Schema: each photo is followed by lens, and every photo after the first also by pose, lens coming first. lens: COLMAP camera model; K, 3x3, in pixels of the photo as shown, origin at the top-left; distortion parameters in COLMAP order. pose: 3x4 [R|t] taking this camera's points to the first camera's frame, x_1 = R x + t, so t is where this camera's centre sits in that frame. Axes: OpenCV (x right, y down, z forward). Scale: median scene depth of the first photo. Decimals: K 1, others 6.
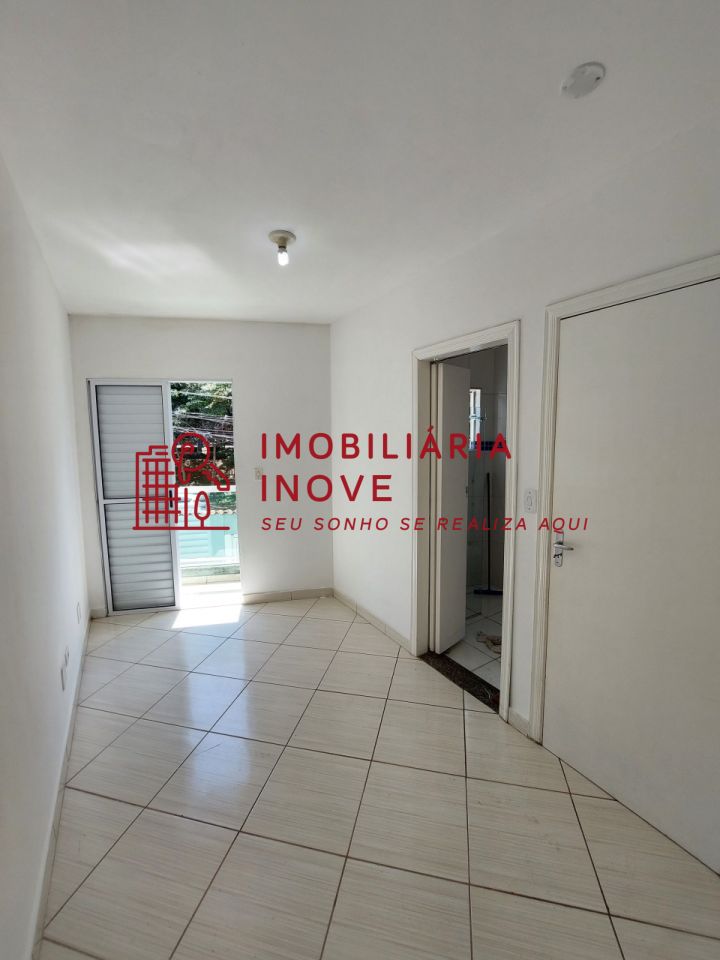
lens RADIAL K [[382.5, 0, 367.0], [0, 382.5, 475.1], [0, 0, 1]] dist [-0.009034, -0.000395]
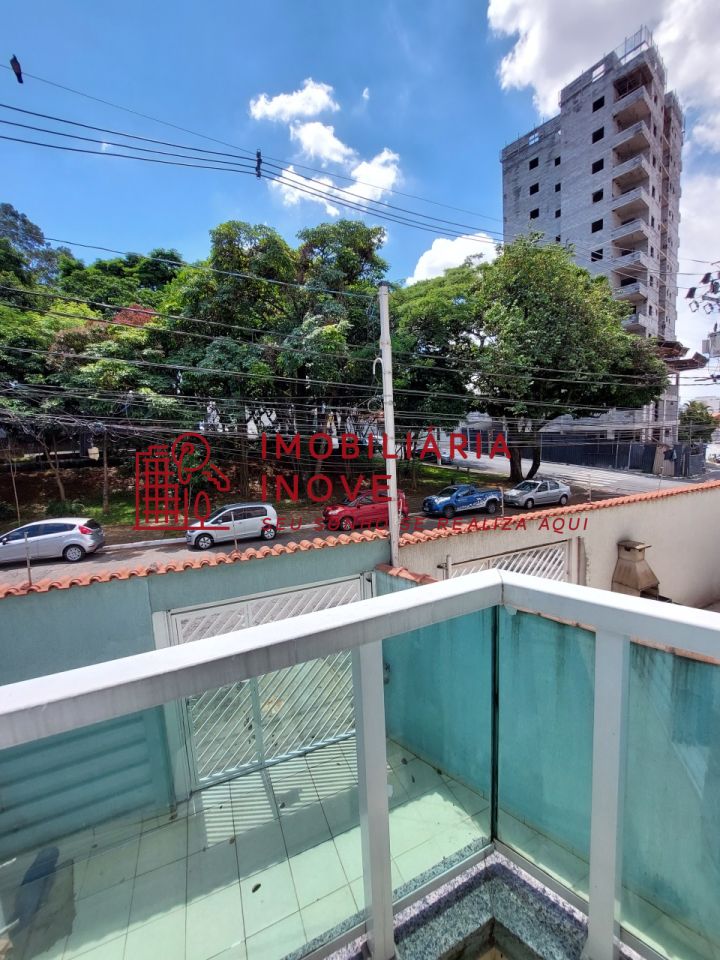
lens RADIAL K [[382.5, 0, 367.0], [0, 382.5, 475.1], [0, 0, 1]] dist [-0.009034, -0.000395]
pose [[0.972925, -0.061909, 0.222675, -0.072254], [0.059465, 0.998074, 0.017668, -0.007928], [-0.223340, -0.003948, 0.974733, 0.161459]]
